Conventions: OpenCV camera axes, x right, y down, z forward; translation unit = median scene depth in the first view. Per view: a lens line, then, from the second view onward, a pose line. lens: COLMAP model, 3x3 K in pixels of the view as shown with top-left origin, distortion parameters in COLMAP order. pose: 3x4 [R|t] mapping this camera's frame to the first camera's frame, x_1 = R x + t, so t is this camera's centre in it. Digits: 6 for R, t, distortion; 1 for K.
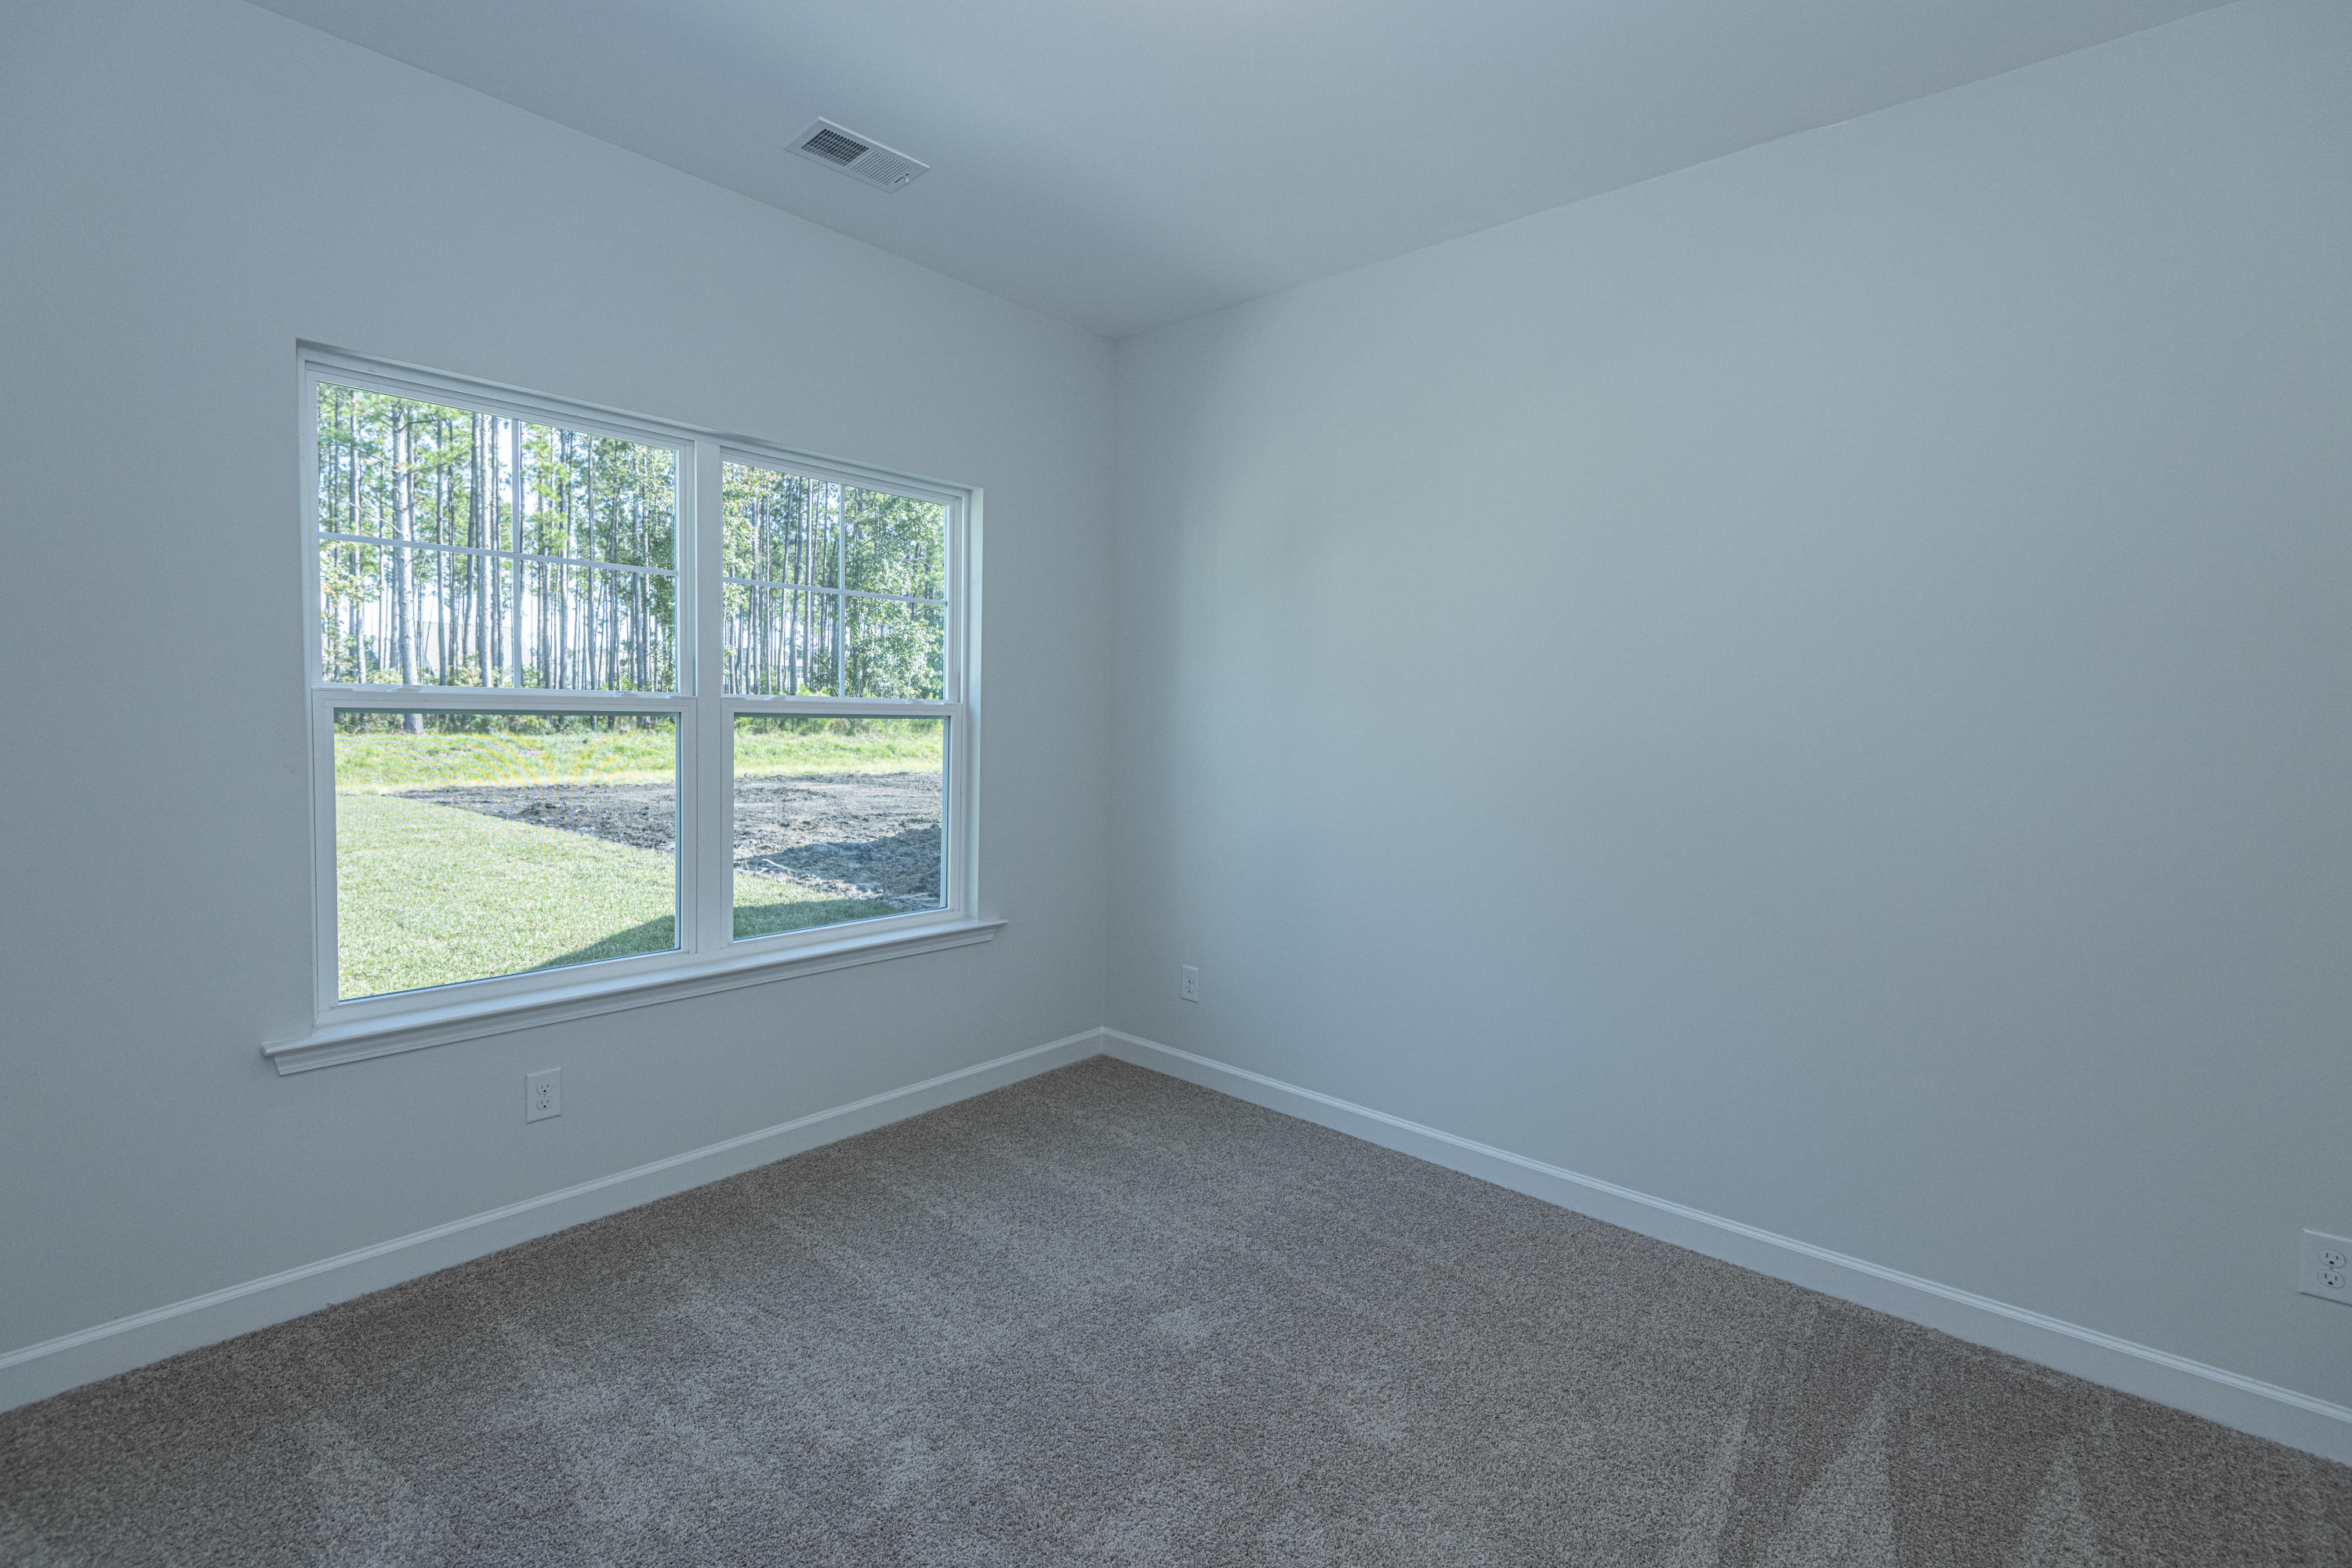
lens RADIAL K [[1057.8, 0, 1182.4], [0, 1057.8, 762.7], [0, 0, 1]] dist [0.037213, -0.023444]
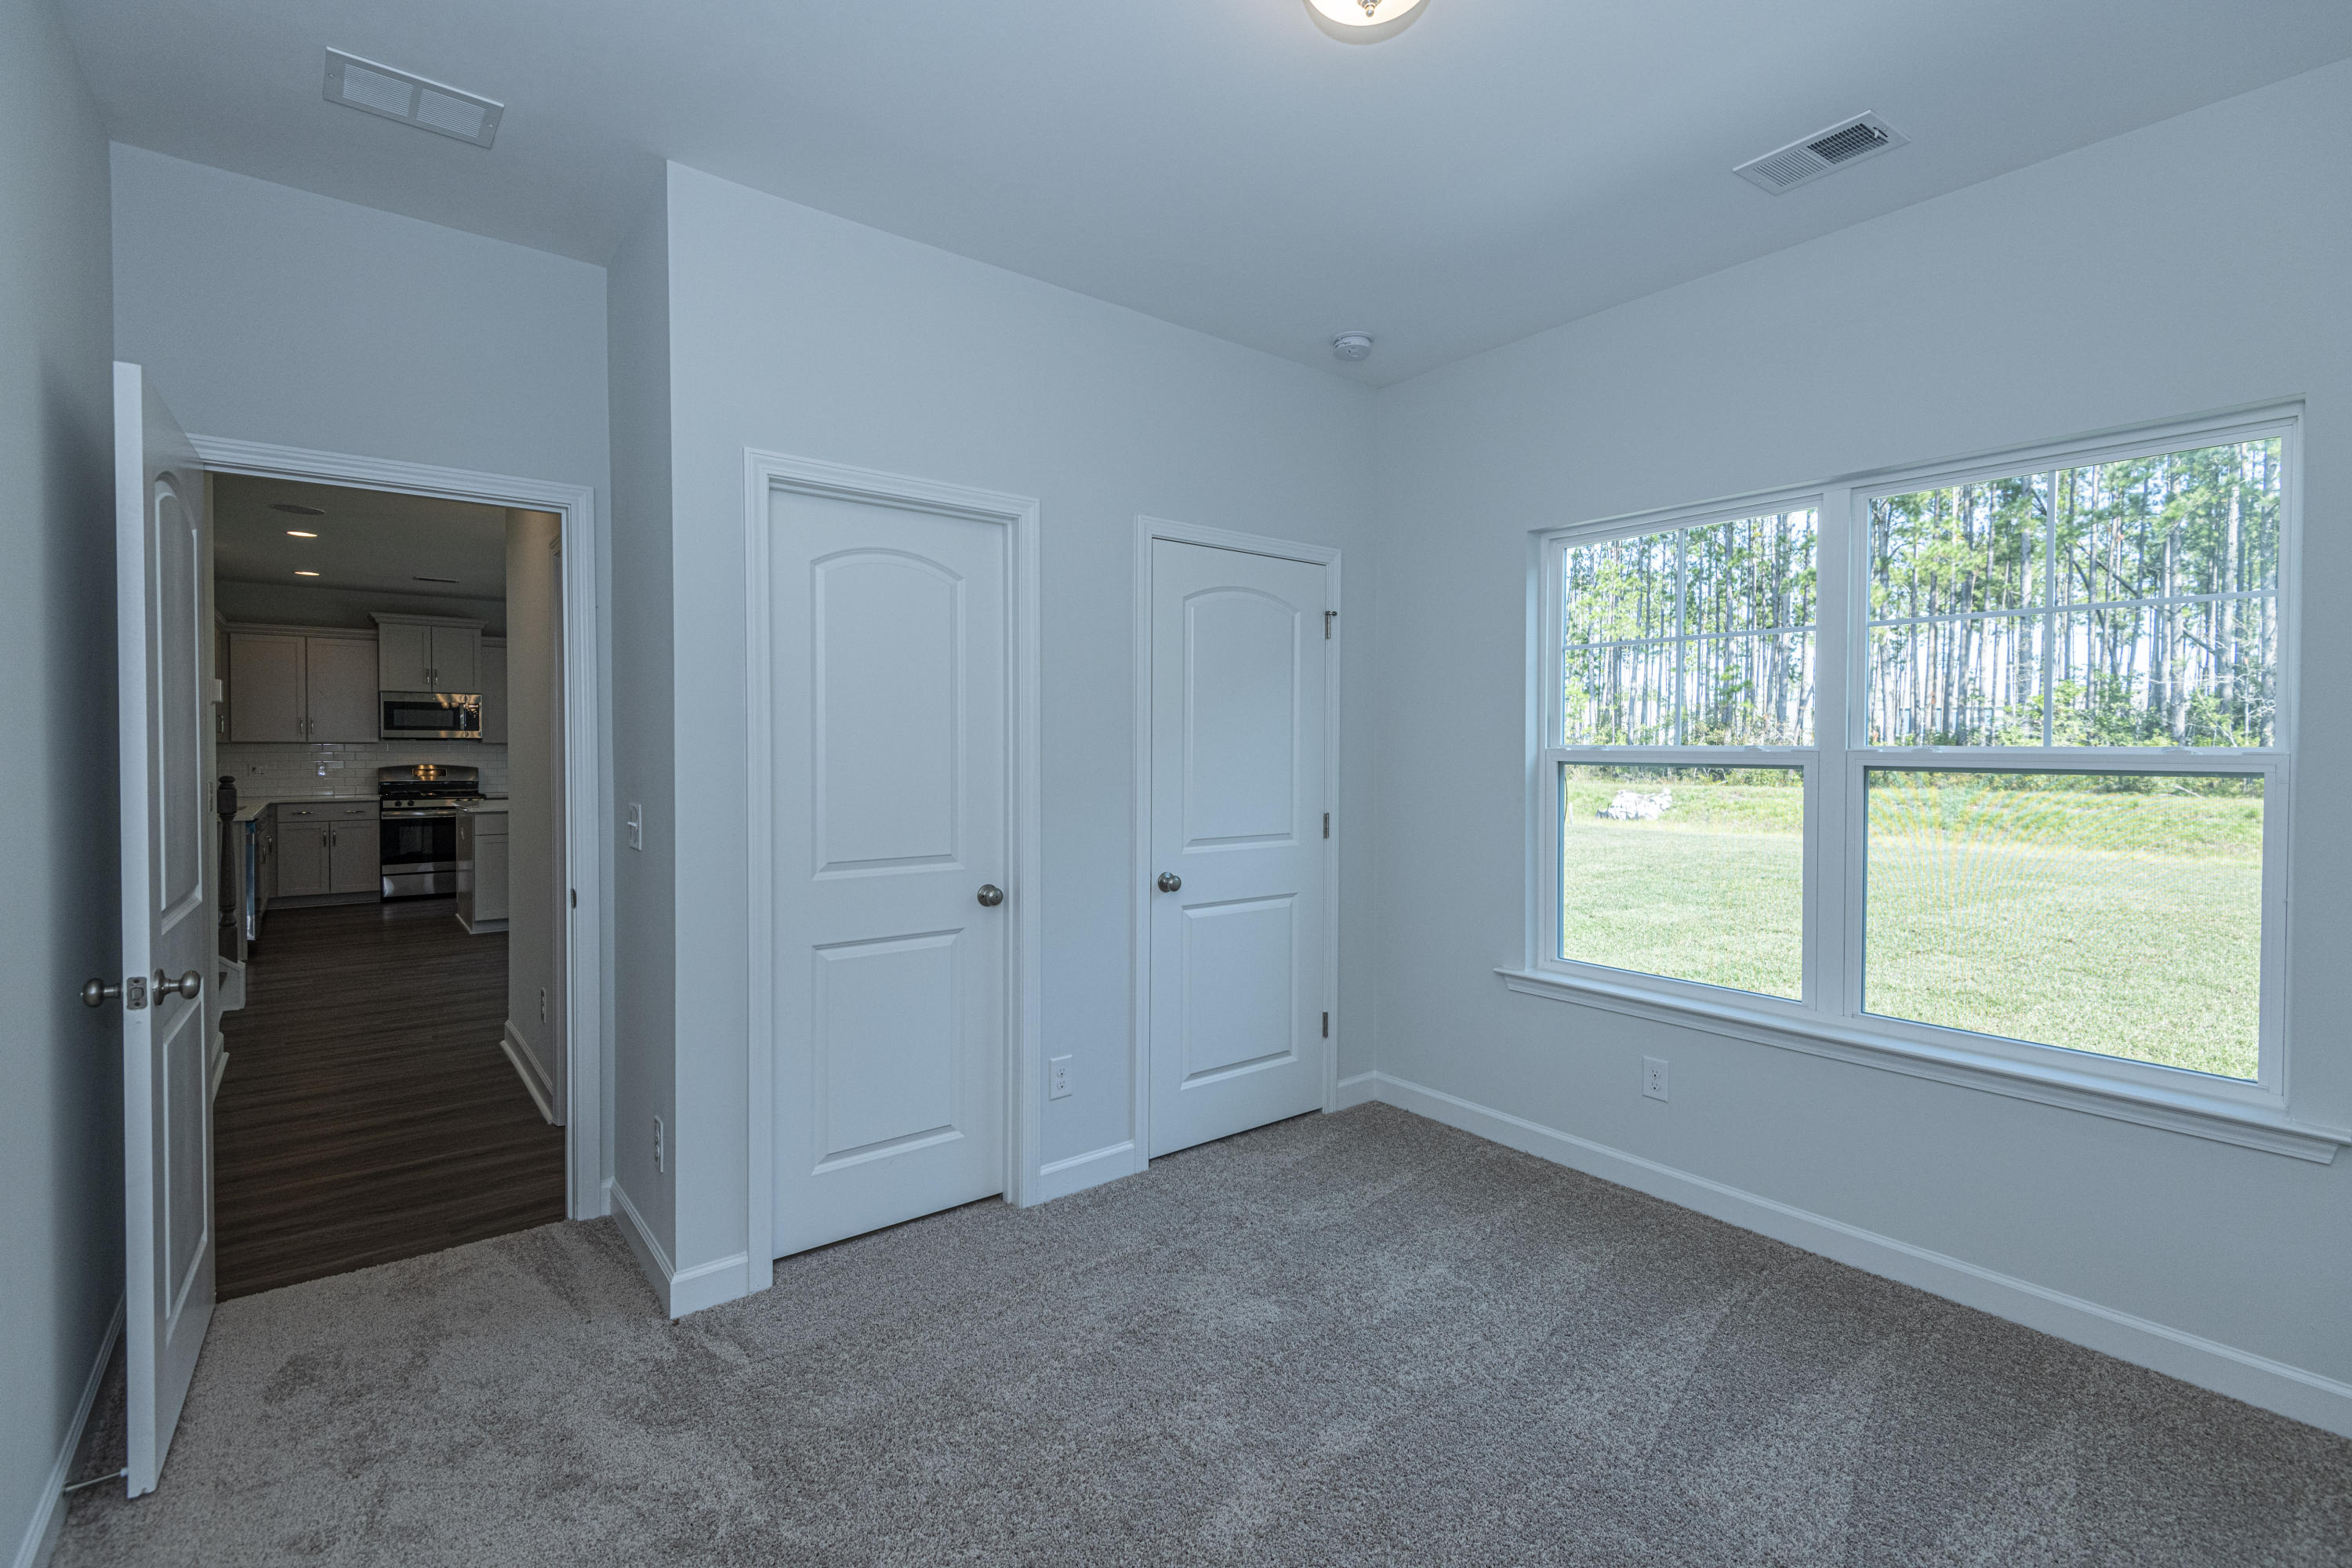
lens RADIAL K [[1057.8, 0, 1182.4], [0, 1057.8, 762.7], [0, 0, 1]] dist [0.037213, -0.023444]
pose [[-0.174019, -0.005978, -0.984724, 0.675154], [-0.059881, 0.998195, 0.004523, -0.020344], [0.982920, 0.059753, -0.174062, 0.644136]]
